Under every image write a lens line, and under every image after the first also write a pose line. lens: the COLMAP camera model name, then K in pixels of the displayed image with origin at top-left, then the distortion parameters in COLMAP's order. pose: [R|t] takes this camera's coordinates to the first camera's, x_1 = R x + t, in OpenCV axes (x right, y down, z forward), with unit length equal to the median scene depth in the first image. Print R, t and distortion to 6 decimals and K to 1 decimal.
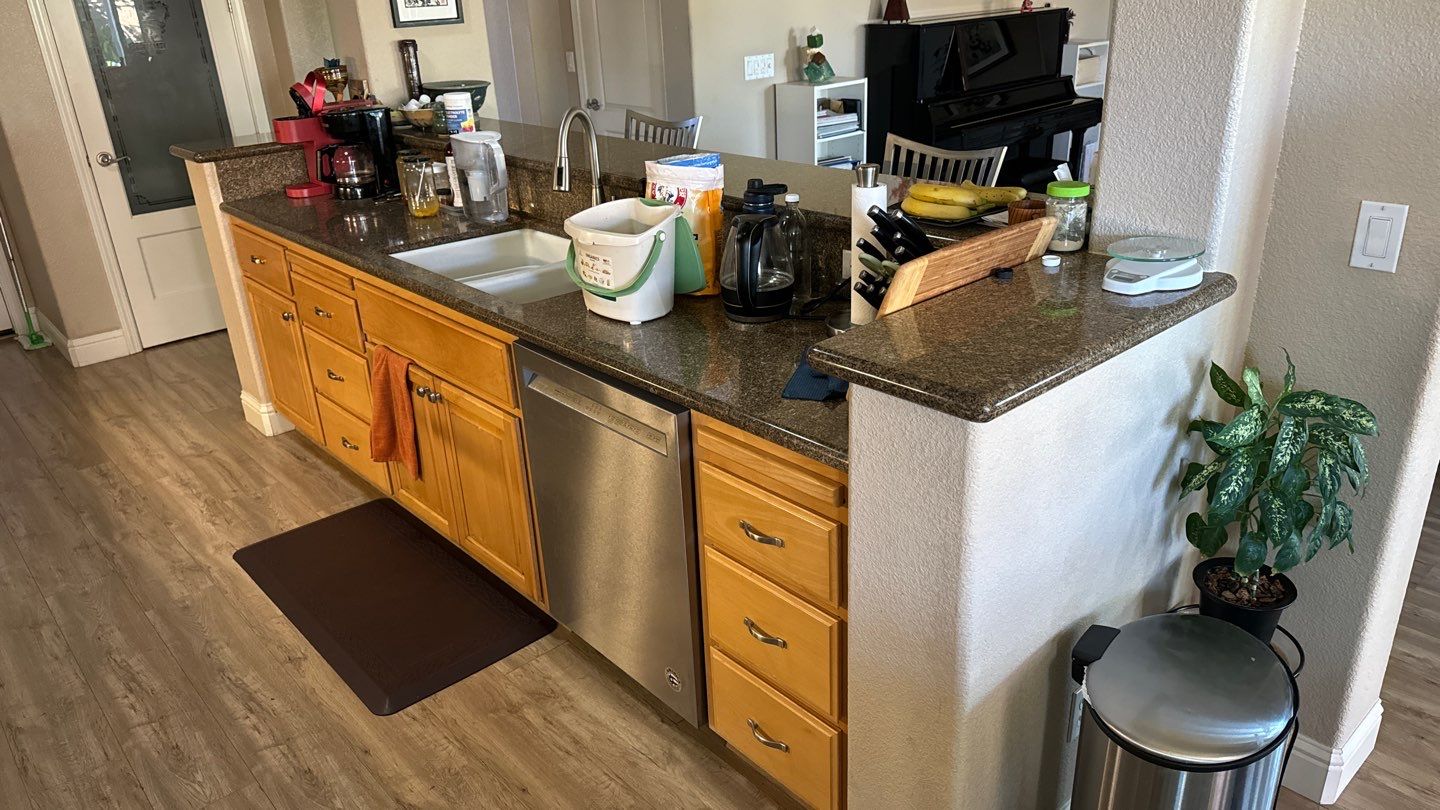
lens RADIAL K [[1012.6, 0, 679.8], [0, 1012.6, 387.6], [0, 0, 1]] dist [0.073131, -0.095525]
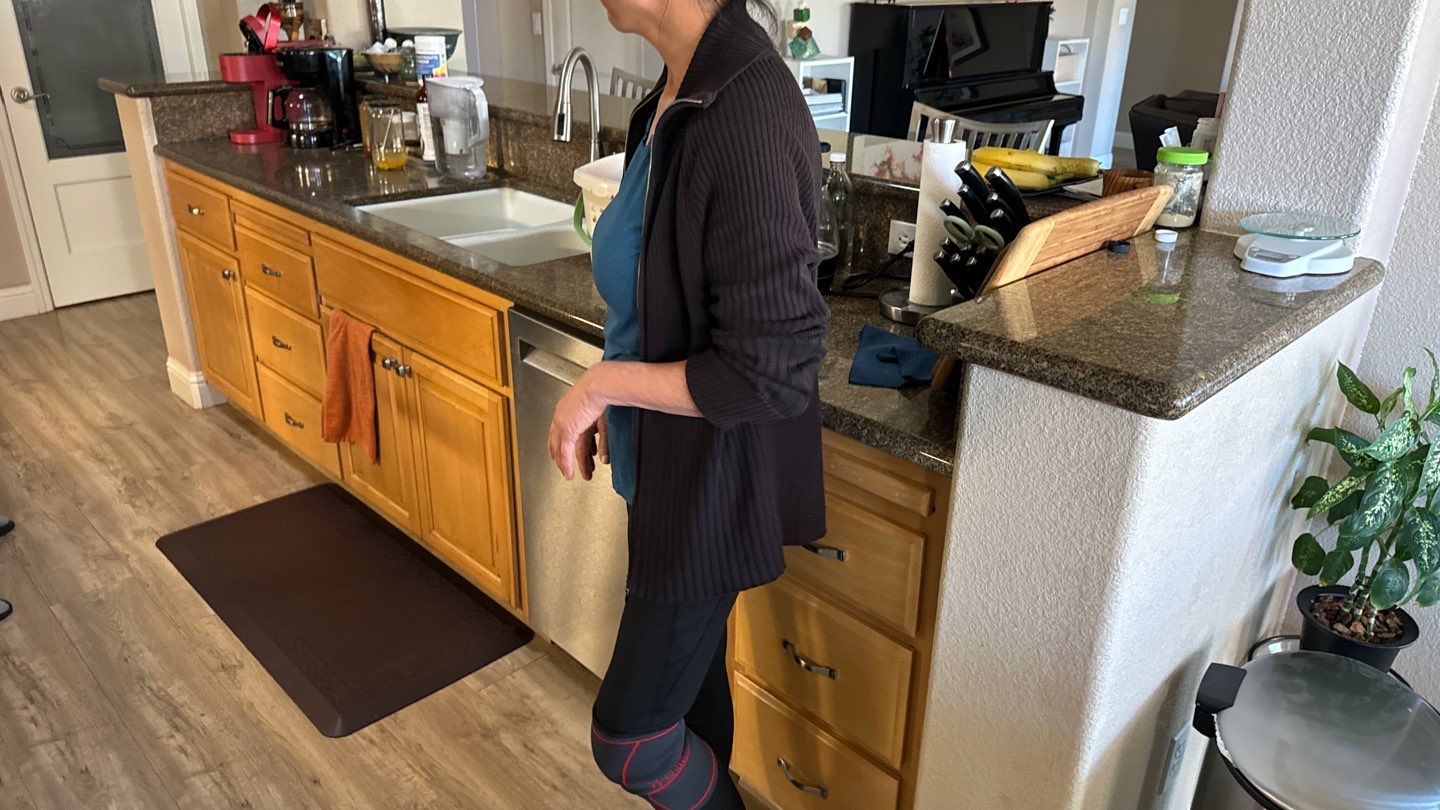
lens RADIAL K [[1012.6, 0, 668.3], [0, 1012.6, 376.6], [0, 0, 1]] dist [0.073131, -0.095525]
pose [[0.997201, 0.039813, 0.063282, -0.068594], [-0.039620, 0.999206, -0.004290, 0.009376], [-0.063402, 0.001771, 0.997986, 0.110449]]
